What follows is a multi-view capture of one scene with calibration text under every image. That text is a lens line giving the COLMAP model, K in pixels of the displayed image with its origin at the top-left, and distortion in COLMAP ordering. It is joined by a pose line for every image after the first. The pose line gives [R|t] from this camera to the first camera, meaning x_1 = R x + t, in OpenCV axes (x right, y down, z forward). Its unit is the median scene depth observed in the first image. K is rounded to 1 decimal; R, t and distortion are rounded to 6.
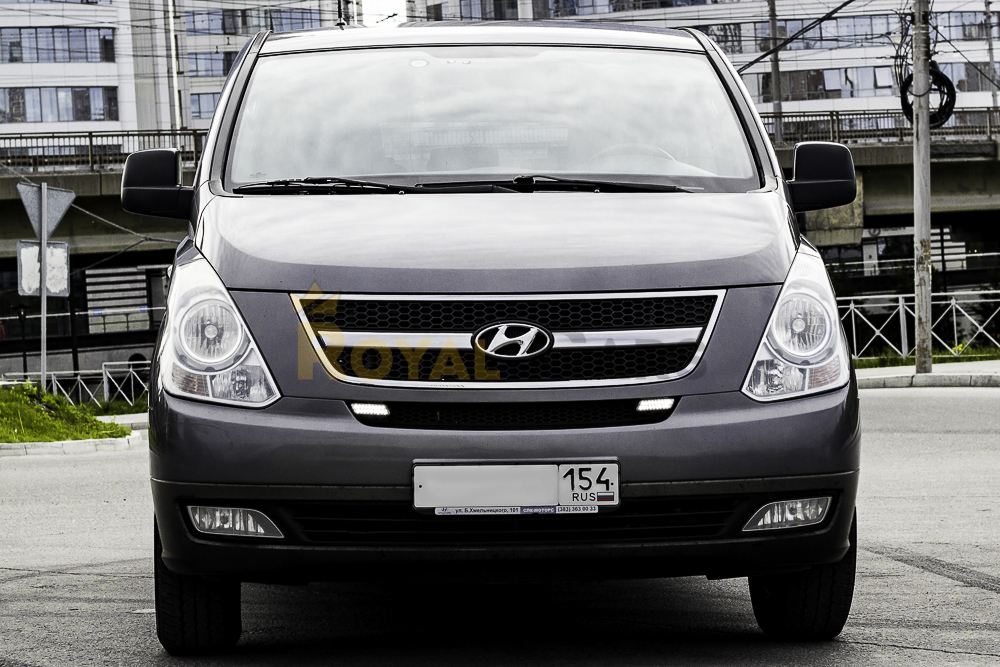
lens RADIAL K [[3121.2, 0, 499.5], [0, 3121.2, 333.4], [0, 0, 1]] dist [-0.212017, 0.000000]
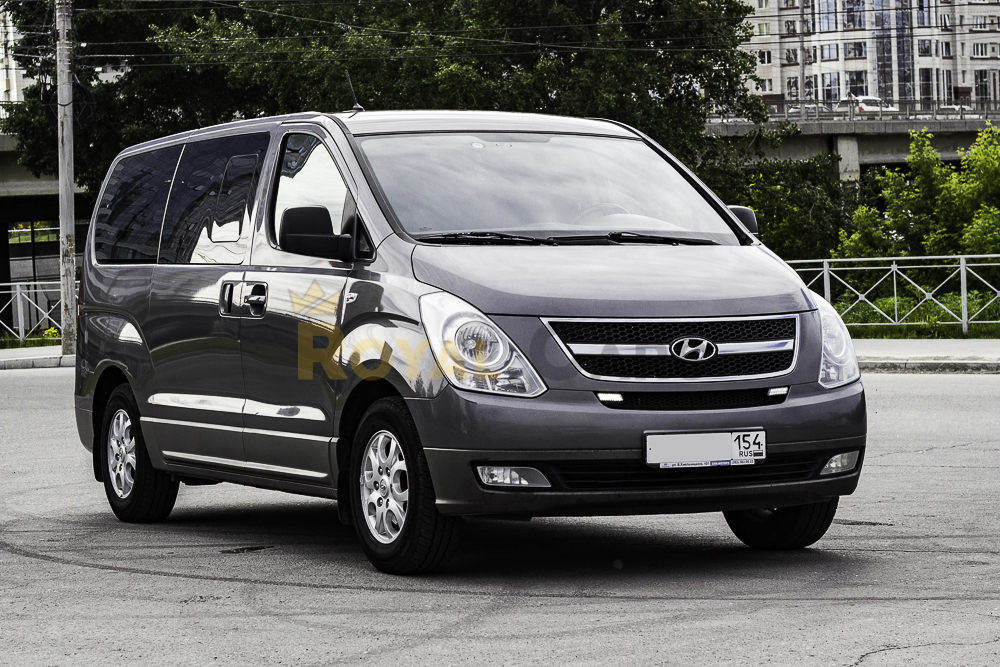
lens RADIAL K [[3121.2, 0, 500.1], [0, 3121.2, 333.5], [0, 0, 1]] dist [-0.212017, 0.000000]
pose [[0.913258, -0.005557, 0.407344, -0.680928], [0.001858, 0.999953, 0.009476, -0.019373], [-0.407378, -0.007897, 0.913225, -0.311649]]
